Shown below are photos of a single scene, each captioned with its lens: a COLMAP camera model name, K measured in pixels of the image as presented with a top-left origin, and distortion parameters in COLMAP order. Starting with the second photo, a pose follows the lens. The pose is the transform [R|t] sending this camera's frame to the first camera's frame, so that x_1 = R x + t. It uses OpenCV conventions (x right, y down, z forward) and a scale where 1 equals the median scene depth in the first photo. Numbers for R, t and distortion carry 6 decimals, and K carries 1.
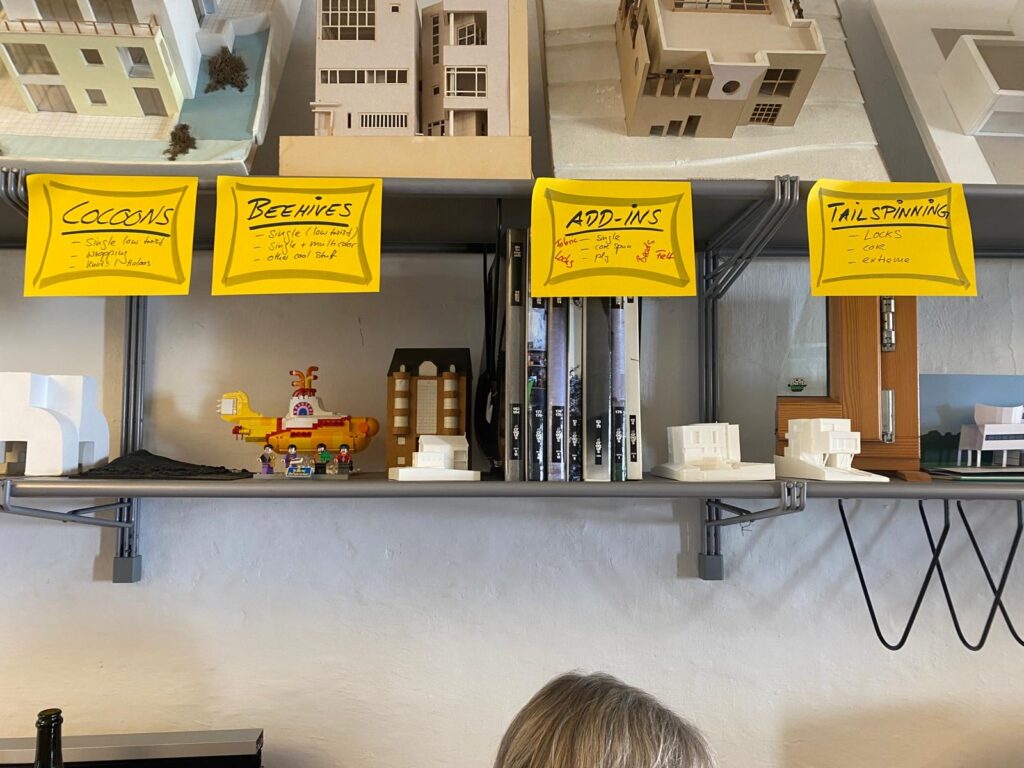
lens RADIAL K [[795.4, 0, 512.0], [0, 795.4, 384.0], [0, 0, 1]] dist [0.016697, 0.008585]
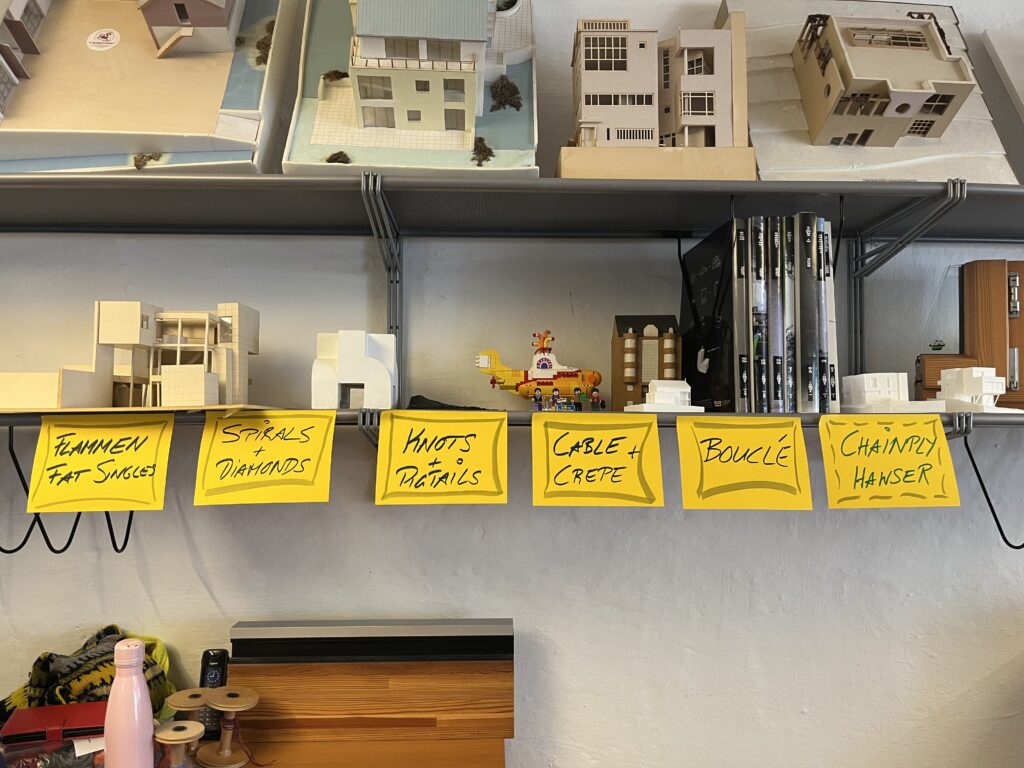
lens RADIAL K [[794.3, 0, 512.0], [0, 794.3, 384.0], [0, 0, 1]] dist [0.078112, -0.110632]
pose [[0.999858, 0.001224, 0.016798, -0.373964], [-0.001441, 0.999916, 0.012886, 0.053253], [-0.016781, -0.012909, 0.999776, -0.283028]]
